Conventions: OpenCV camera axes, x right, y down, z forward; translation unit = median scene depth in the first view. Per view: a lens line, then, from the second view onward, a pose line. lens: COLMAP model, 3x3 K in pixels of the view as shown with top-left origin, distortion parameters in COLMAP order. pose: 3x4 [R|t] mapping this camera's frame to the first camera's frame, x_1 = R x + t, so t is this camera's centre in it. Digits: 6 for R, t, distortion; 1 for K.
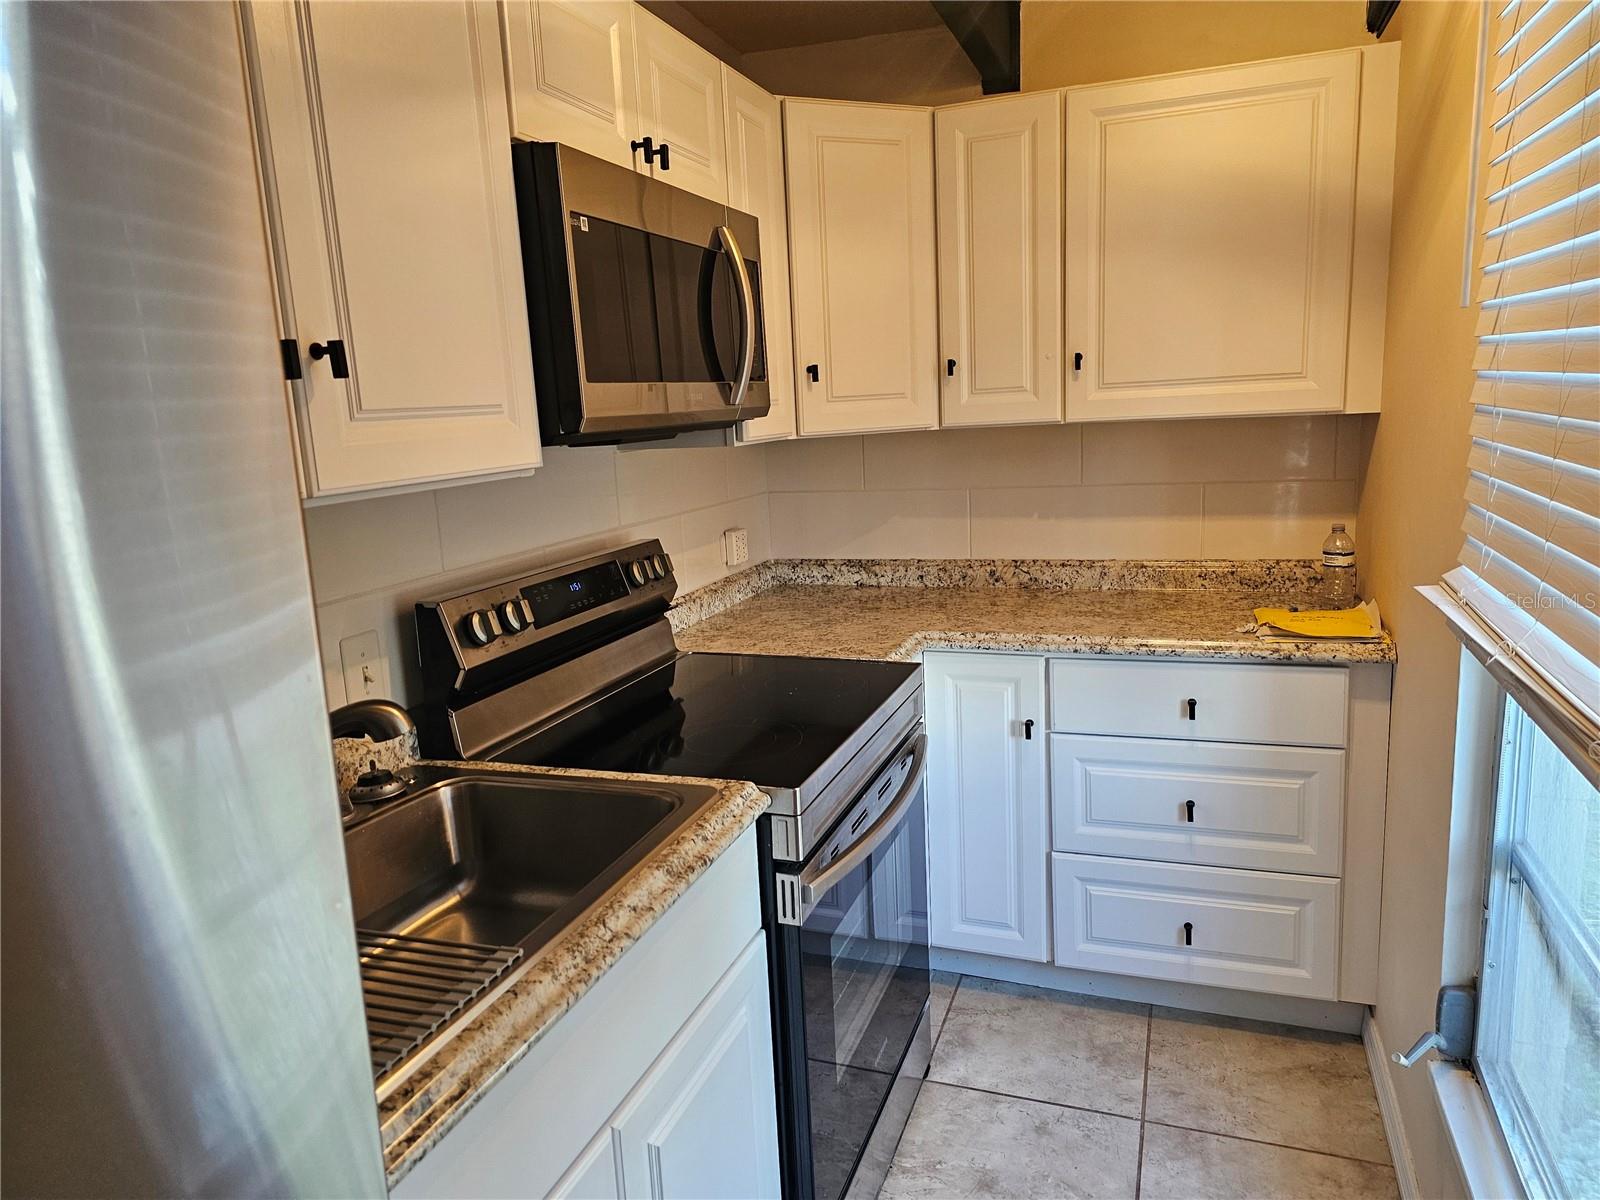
lens RADIAL K [[1092.3, 0, 797.3], [0, 1092.3, 593.9], [0, 0, 1]] dist [0.085721, -0.108837]
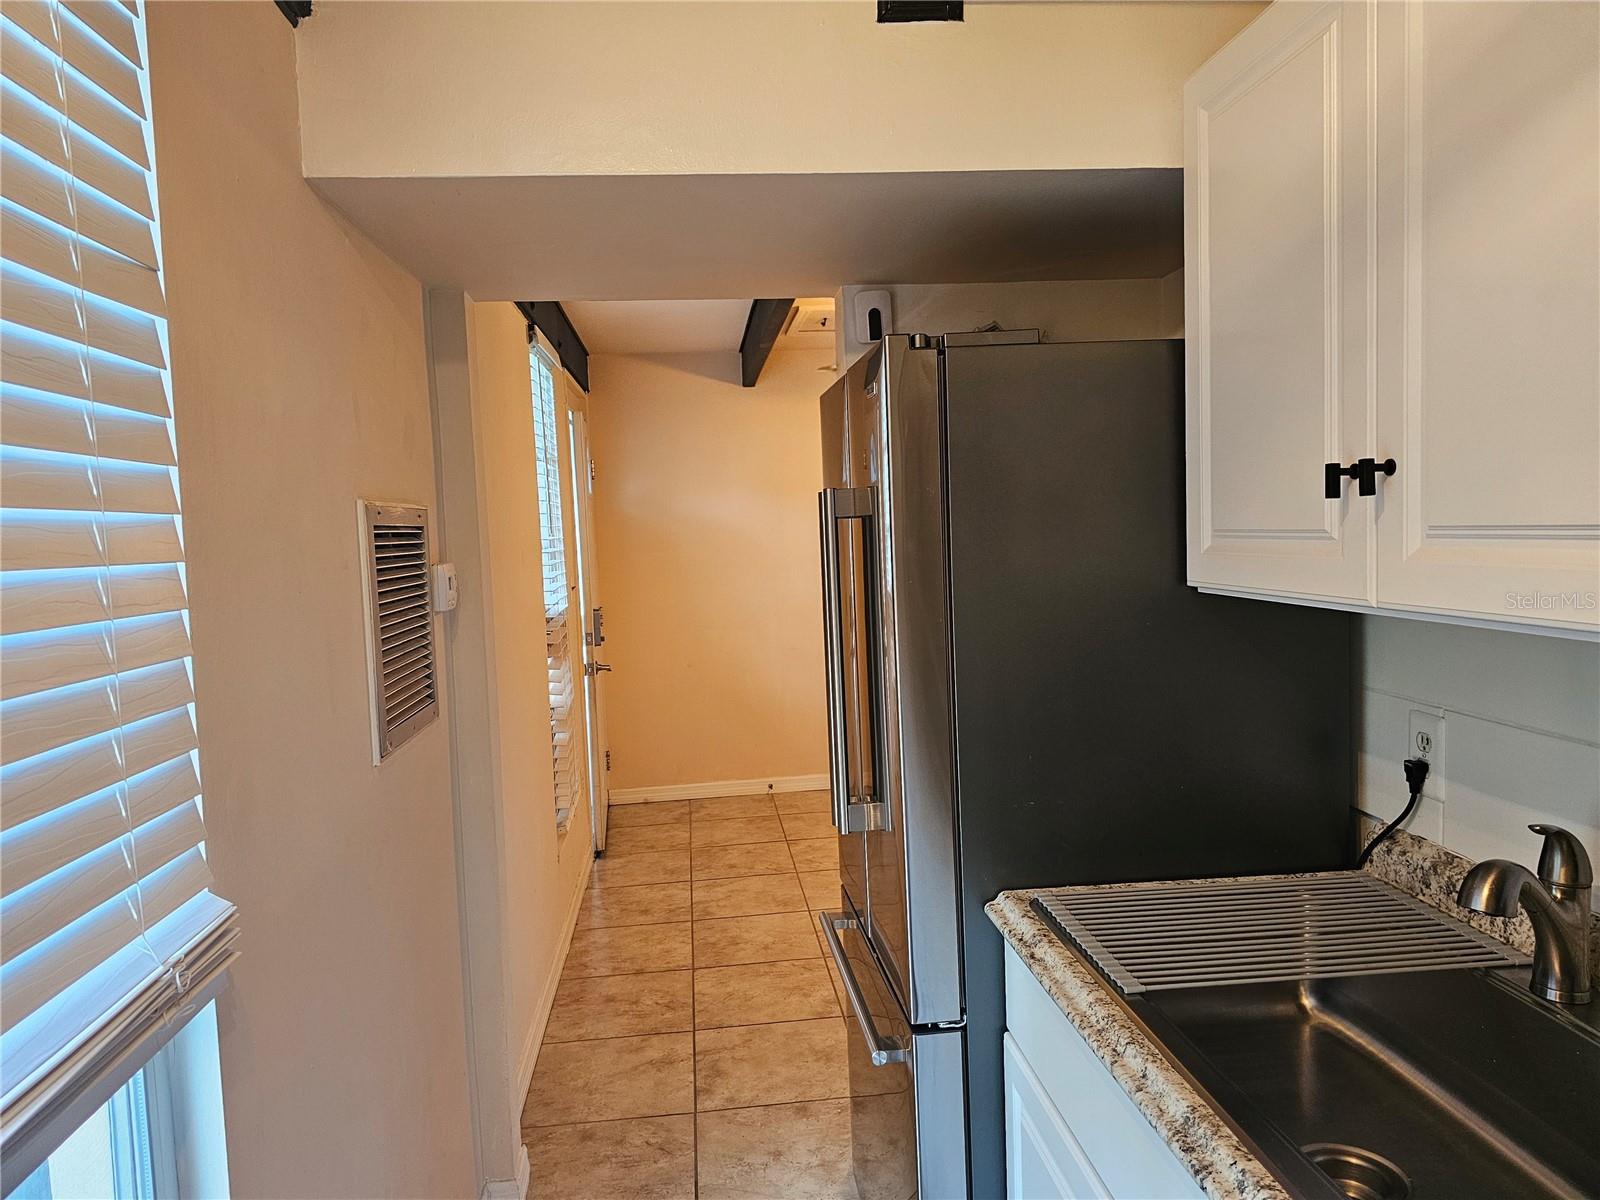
lens RADIAL K [[1092.3, 0, 797.3], [0, 1092.3, 593.9], [0, 0, 1]] dist [0.085721, -0.108837]
pose [[-0.895721, 0.115028, -0.429480, 0.489999], [0.002690, 0.967339, 0.253474, -0.361746], [0.444609, 0.225887, -0.866775, 1.643624]]
